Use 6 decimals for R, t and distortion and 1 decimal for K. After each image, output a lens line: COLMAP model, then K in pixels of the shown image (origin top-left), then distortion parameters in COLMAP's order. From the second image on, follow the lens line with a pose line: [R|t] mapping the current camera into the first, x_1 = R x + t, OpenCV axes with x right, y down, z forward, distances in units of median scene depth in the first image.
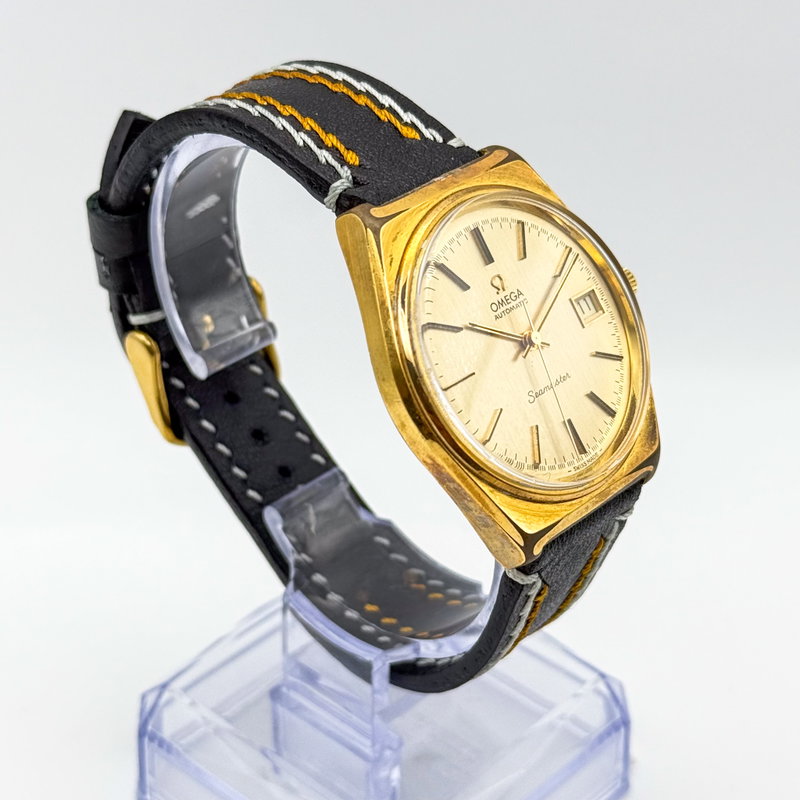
lens RADIAL K [[2015.5, 0, 400.0], [0, 2015.5, 400.0], [0, 0, 1]] dist [0.058777, 0.137222]
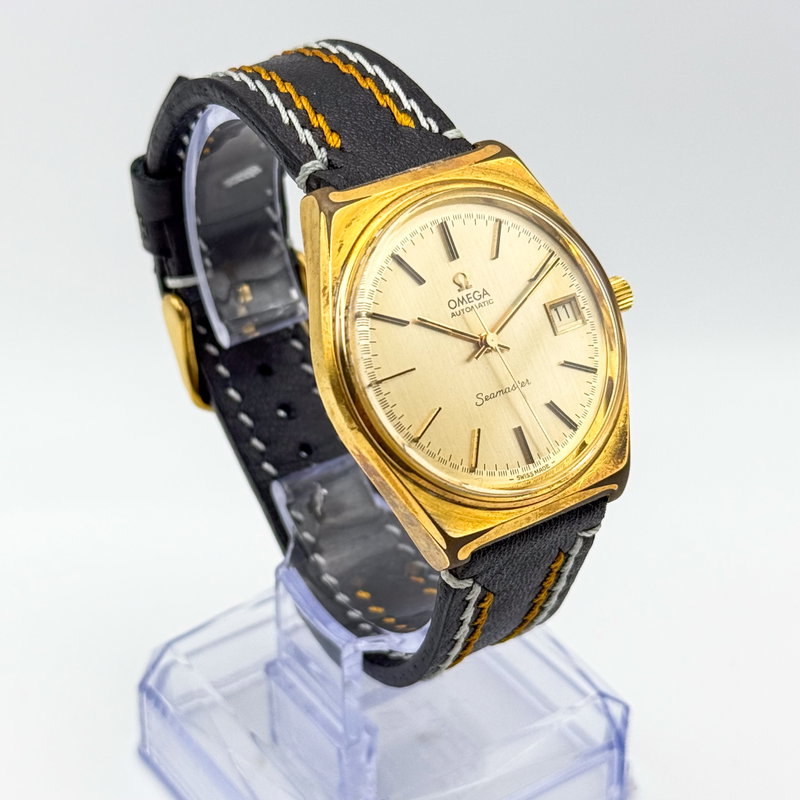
lens RADIAL K [[2015.5, 0, 400.0], [0, 2015.5, 400.0], [0, 0, 1]] dist [0.058777, 0.137222]
pose [[0.973468, 0.110310, -0.200478, 0.214869], [-0.108309, 0.993896, 0.020957, -0.016803], [0.201566, 0.001313, 0.979474, 0.033206]]
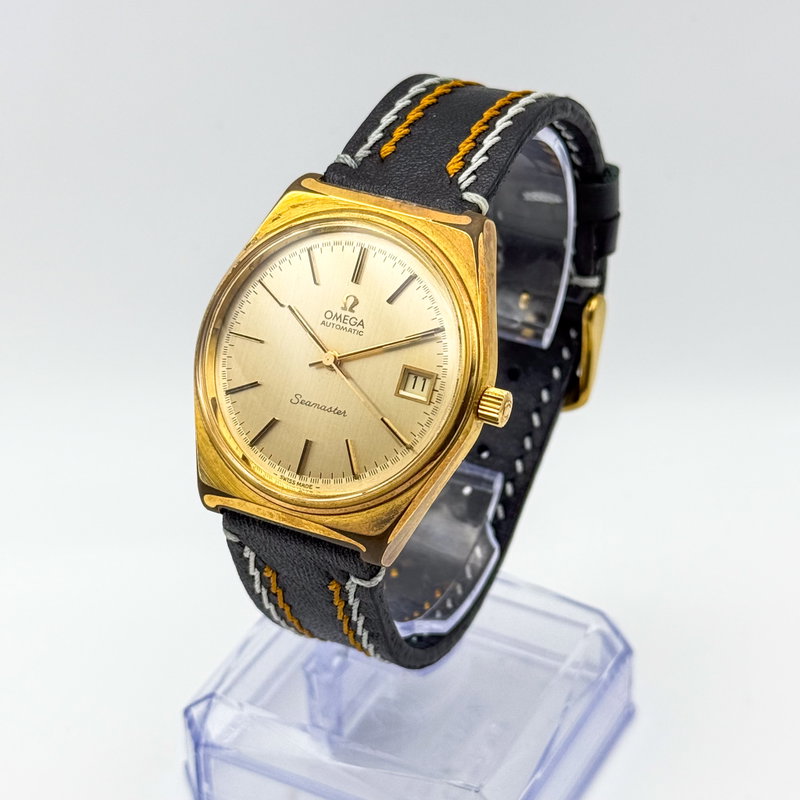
lens RADIAL K [[2015.5, 0, 400.0], [0, 2015.5, 400.0], [0, 0, 1]] dist [0.058777, 0.137222]
pose [[0.249713, 0.510734, -0.822675, 0.926888], [-0.505140, 0.793536, 0.339315, -0.378842], [0.826121, 0.330835, 0.456148, 0.533986]]
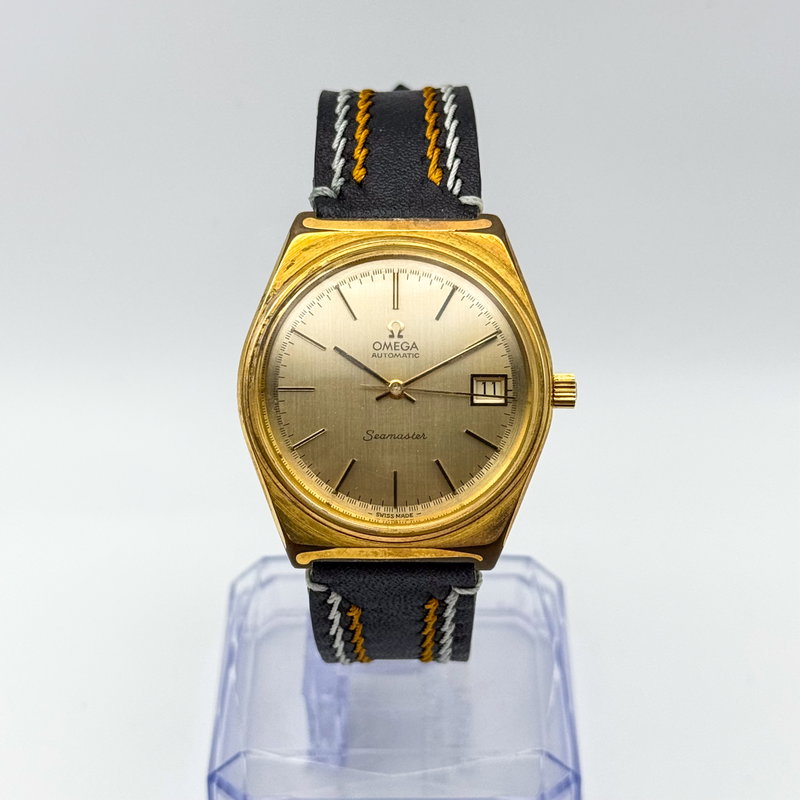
lens RADIAL K [[2015.5, 0, 400.0], [0, 2015.5, 400.0], [0, 0, 1]] dist [0.058777, 0.137222]
pose [[0.668322, 0.414339, -0.617793, 0.705928], [-0.385103, 0.903271, 0.189201, -0.220146], [0.636428, 0.111467, 0.763240, 0.178654]]
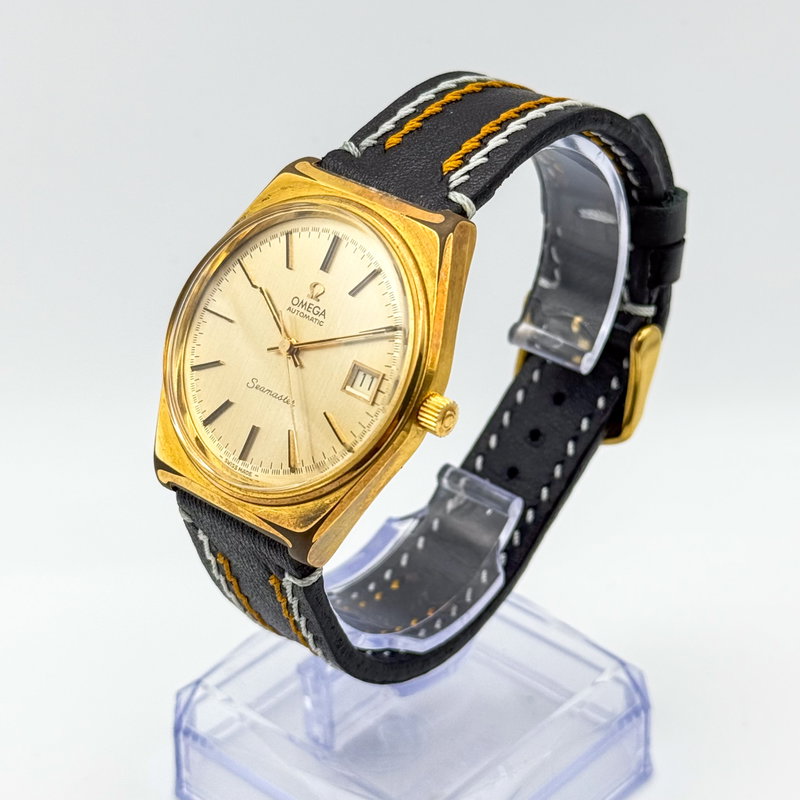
lens RADIAL K [[2015.5, 0, 400.0], [0, 2015.5, 400.0], [0, 0, 1]] dist [0.058777, 0.137222]
pose [[0.005145, 0.510361, -0.859945, 0.932691], [-0.522167, 0.734775, 0.432951, -0.469512], [0.852828, 0.446807, 0.270275, 0.756070]]
